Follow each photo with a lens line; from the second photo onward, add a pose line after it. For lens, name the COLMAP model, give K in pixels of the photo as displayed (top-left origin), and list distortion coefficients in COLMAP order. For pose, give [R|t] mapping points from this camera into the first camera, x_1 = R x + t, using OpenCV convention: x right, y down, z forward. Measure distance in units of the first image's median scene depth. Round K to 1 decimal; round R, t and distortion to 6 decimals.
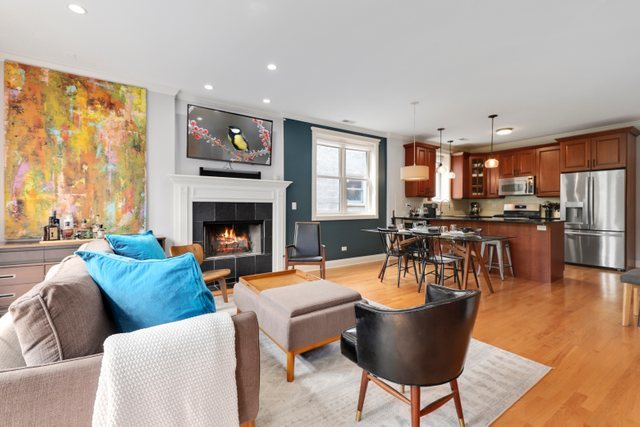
lens RADIAL K [[285.1, 0, 321.1], [0, 285.1, 210.0], [0, 0, 1]] dist [0.002440, -0.001851]
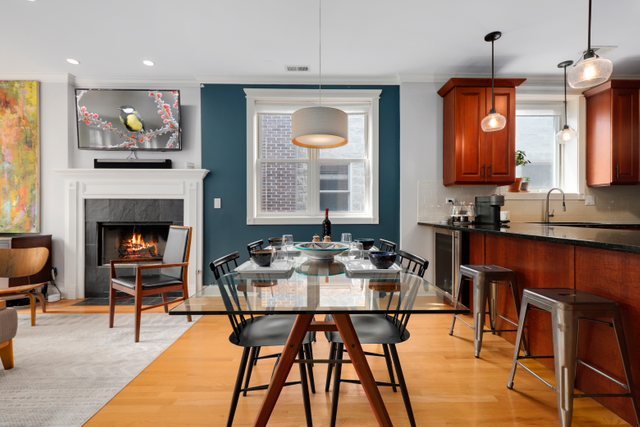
lens RADIAL K [[285.1, 0, 321.7], [0, 285.1, 212.4], [0, 0, 1]] dist [0.002440, -0.001851]
pose [[0.836903, 0.002659, -0.547345, 0.500220], [-0.003732, 0.999993, -0.000847, 0.008349], [0.547339, 0.002752, 0.836906, 0.517597]]
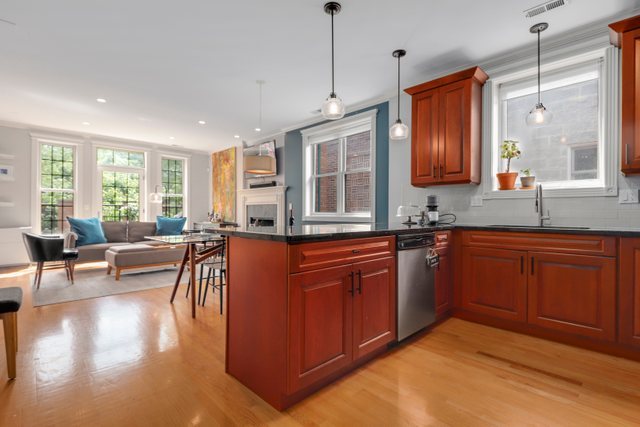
lens RADIAL K [[298.3, 0, 324.6], [0, 298.3, 212.5], [0, 0, 1]] dist [0.012862, -0.005845]
pose [[0.188751, 0.003956, -0.982017, 1.056869], [-0.007144, 0.999971, 0.002655, 0.005448], [0.981999, 0.006515, 0.188774, 0.870216]]
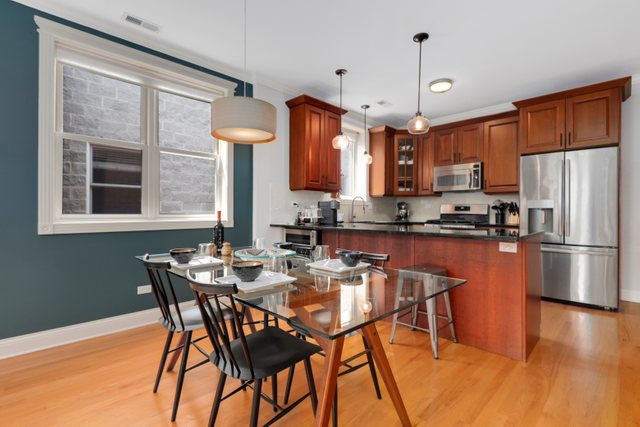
lens RADIAL K [[298.3, 0, 321.6], [0, 298.3, 213.9], [0, 0, 1]] dist [0.012862, -0.005845]
pose [[0.982342, 0.004559, 0.187037, 0.305467], [-0.004303, 0.999989, -0.001774, 0.006265], [-0.187043, 0.000938, 0.982351, 0.468224]]
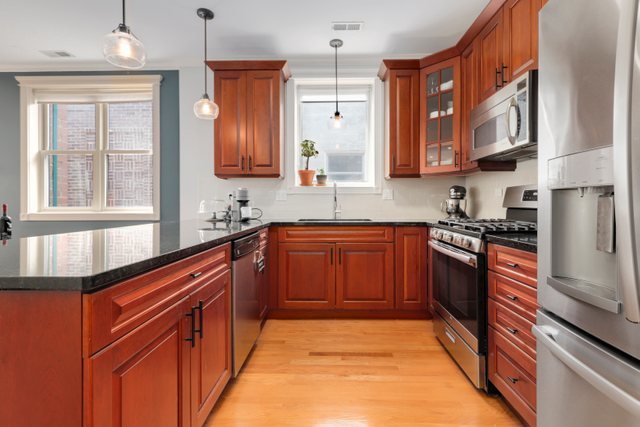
lens RADIAL K [[298.3, 0, 327.1], [0, 298.3, 203.9], [0, 0, 1]] dist [0.012862, -0.005845]
pose [[0.812899, 0.002988, -0.582397, 0.939117], [-0.003586, 0.999994, 0.000125, -0.002582], [0.582393, 0.001987, 0.812905, 0.845475]]
